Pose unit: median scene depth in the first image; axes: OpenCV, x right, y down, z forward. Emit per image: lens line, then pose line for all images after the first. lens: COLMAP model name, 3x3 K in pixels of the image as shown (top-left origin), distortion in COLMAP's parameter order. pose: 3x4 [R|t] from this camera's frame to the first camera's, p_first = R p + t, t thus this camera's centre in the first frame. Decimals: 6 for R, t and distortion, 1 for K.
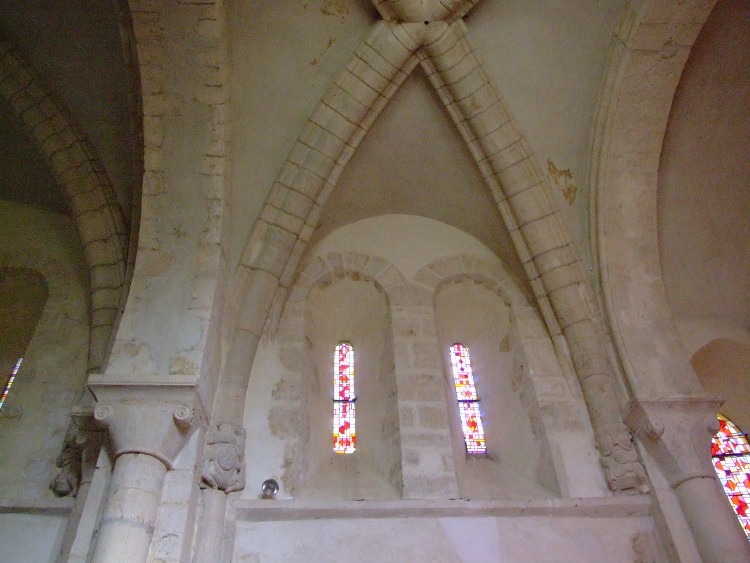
lens RADIAL K [[609.1, 0, 365.1], [0, 609.1, 277.6], [0, 0, 1]] dist [-0.155243, 0.138840]
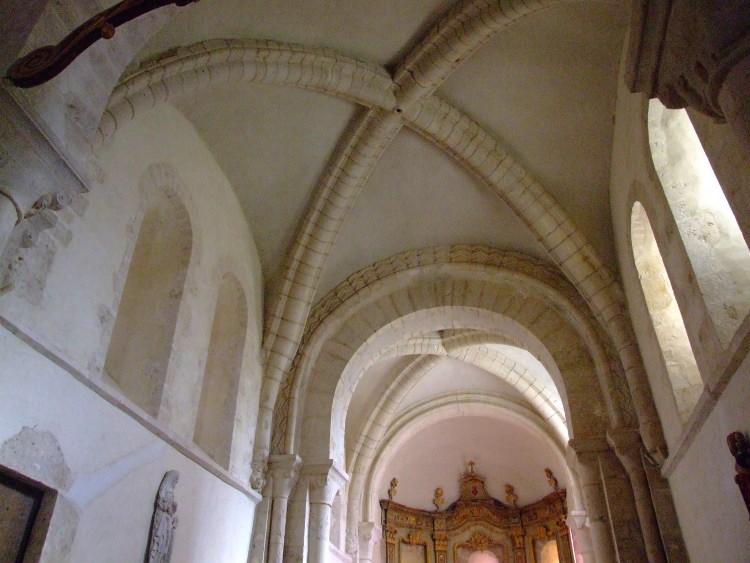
lens RADIAL K [[609.1, 0, 365.1], [0, 609.1, 277.6], [0, 0, 1]] dist [-0.155243, 0.138840]
pose [[0.274232, 0.583320, 0.764549, -1.753397], [-0.670783, 0.685714, -0.282572, 0.189783], [-0.689091, -0.435356, 0.579326, 0.044336]]
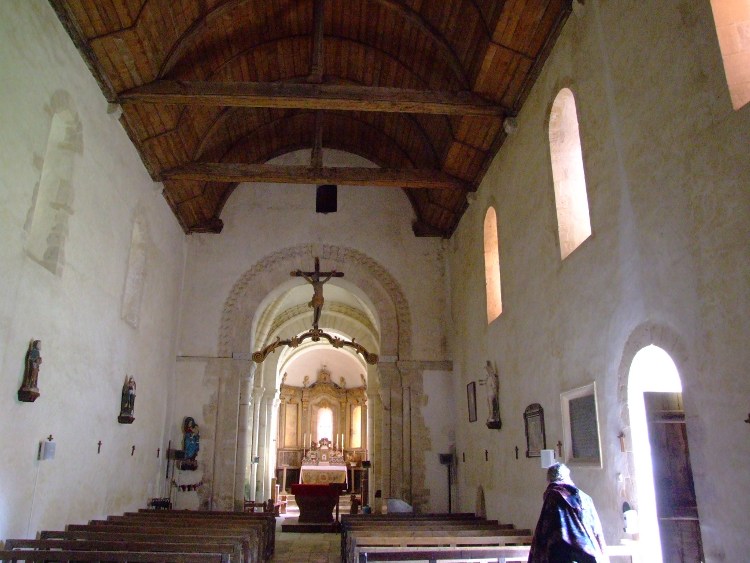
lens RADIAL K [[609.1, 0, 365.1], [0, 609.1, 277.6], [0, 0, 1]] dist [-0.155243, 0.138840]
pose [[0.008441, 0.333459, 0.942727, -4.334296], [-0.687379, 0.686639, -0.236721, 0.170768], [-0.726250, -0.646012, 0.235008, -0.100295]]
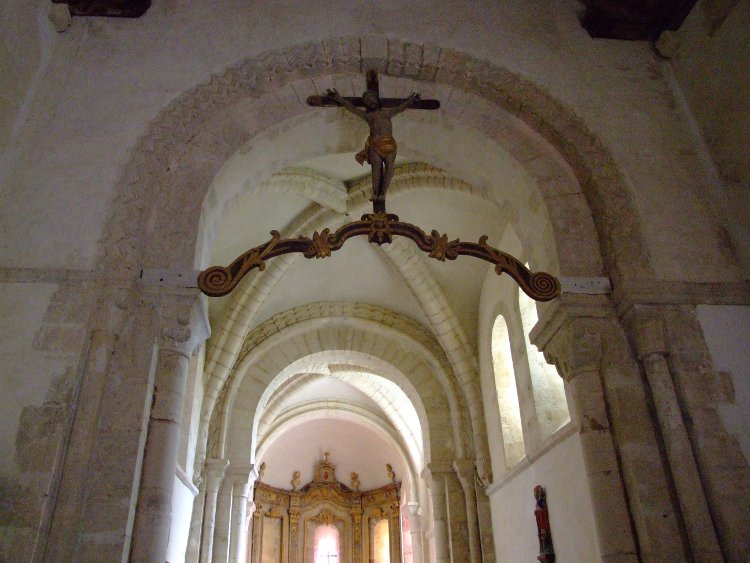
lens RADIAL K [[609.1, 0, 365.1], [0, 609.1, 277.6], [0, 0, 1]] dist [-0.155243, 0.138840]
pose [[-0.036603, 0.544215, 0.838147, -2.349161], [-0.665061, 0.612740, -0.426900, 0.351619], [-0.745892, -0.573044, 0.339508, 0.187325]]
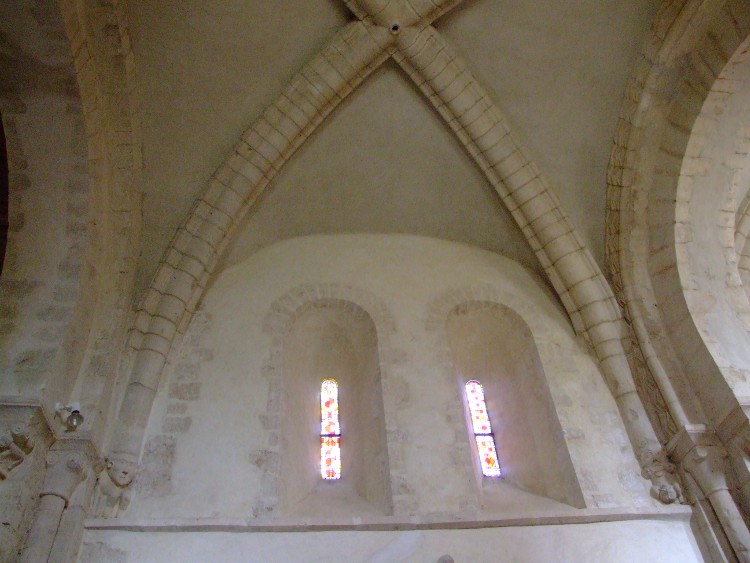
lens RADIAL K [[609.1, 0, 365.1], [0, 609.1, 277.6], [0, 0, 1]] dist [-0.155243, 0.138840]
pose [[0.999105, 0.017944, 0.038316, -0.969737], [-0.015737, 0.998242, -0.057135, 0.005822], [-0.039274, 0.056481, 0.997631, -0.118087]]
